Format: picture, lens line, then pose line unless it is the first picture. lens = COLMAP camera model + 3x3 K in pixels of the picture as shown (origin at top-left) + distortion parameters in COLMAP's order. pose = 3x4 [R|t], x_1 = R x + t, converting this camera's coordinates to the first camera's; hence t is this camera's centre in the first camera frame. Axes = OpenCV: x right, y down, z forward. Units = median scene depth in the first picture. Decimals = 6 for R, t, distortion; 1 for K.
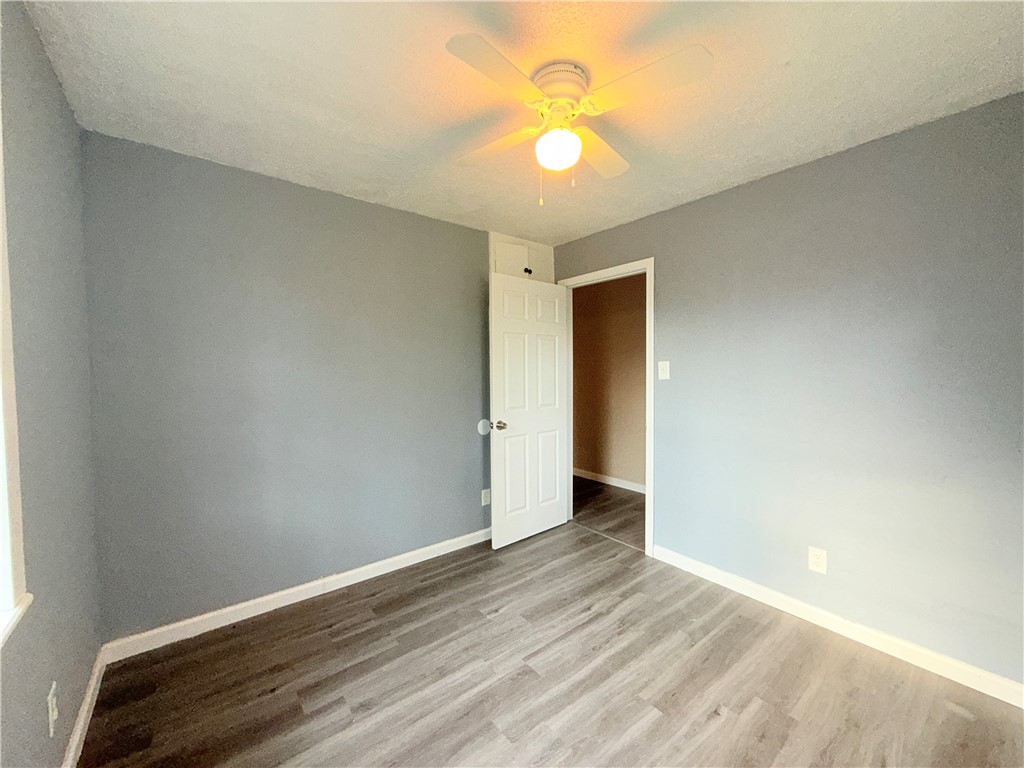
lens RADIAL K [[407.5, 0, 509.7], [0, 407.5, 383.9], [0, 0, 1]] dist [-0.000026, 0.000918]
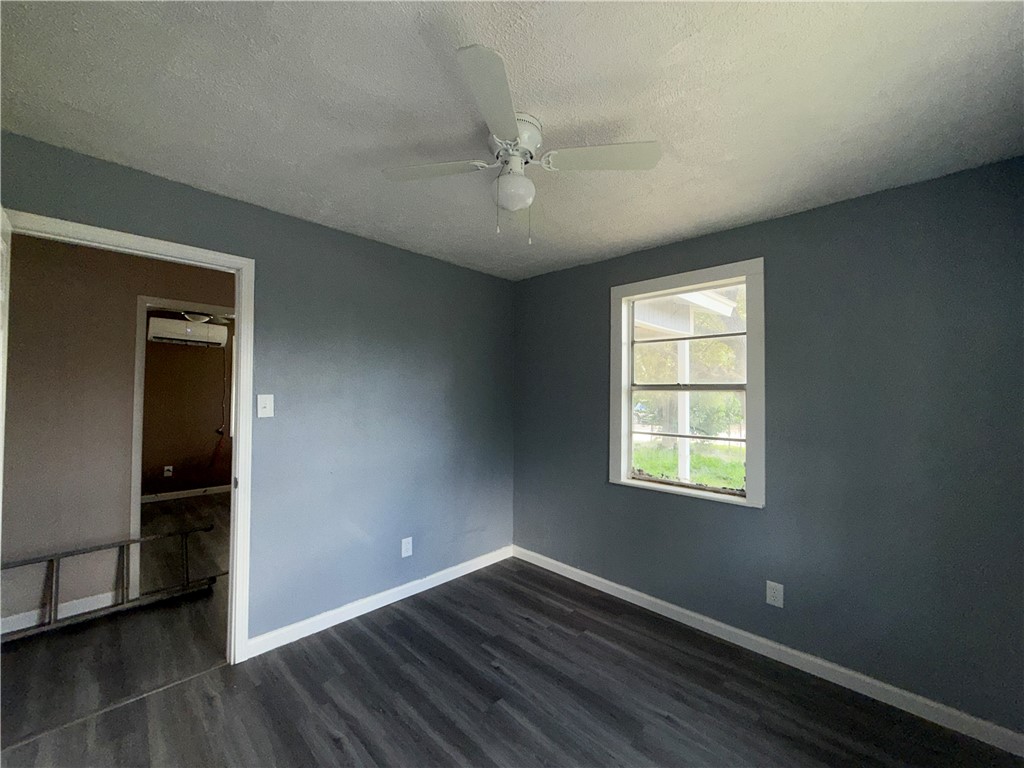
lens RADIAL K [[407.5, 0, 509.7], [0, 407.5, 383.9], [0, 0, 1]] dist [-0.000026, 0.000918]
pose [[-0.125473, 0.029755, 0.991651, -0.585804], [0.029723, 0.999214, -0.026222, -0.050734], [-0.991652, 0.026185, -0.126259, 0.781619]]
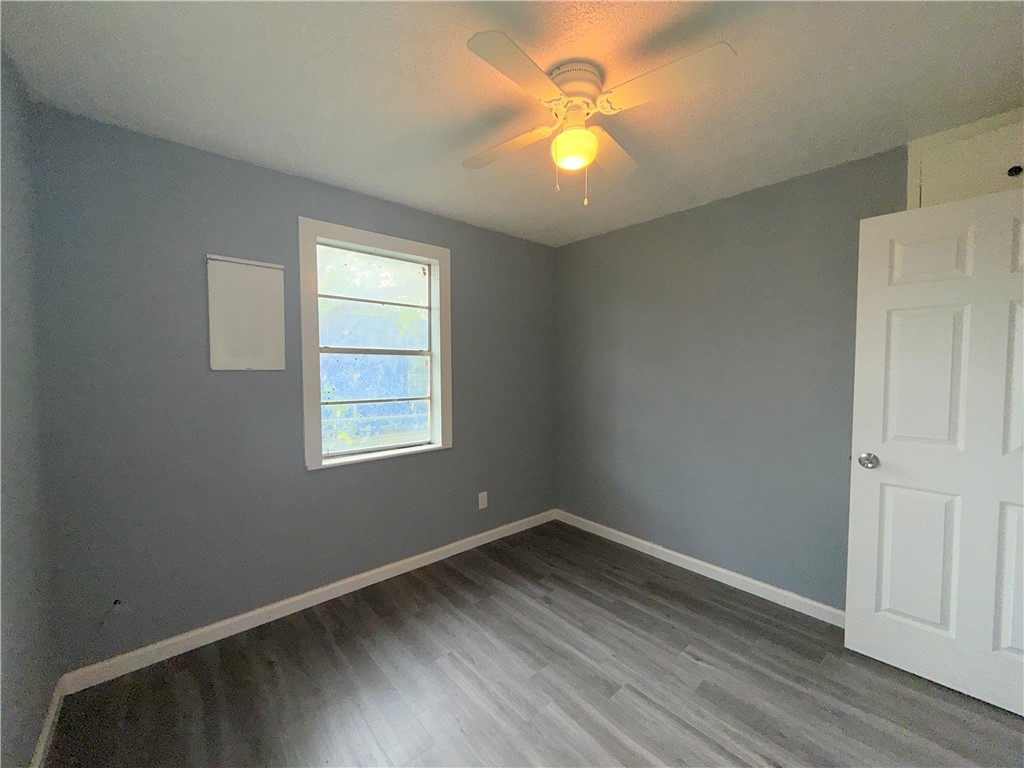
lens RADIAL K [[407.5, 0, 509.7], [0, 407.5, 383.9], [0, 0, 1]] dist [-0.000026, 0.000918]
pose [[0.040432, 0.045203, -0.998159, 0.767535], [-0.039545, 0.998266, 0.043606, -0.028783], [0.998399, 0.037709, 0.042149, 0.561714]]
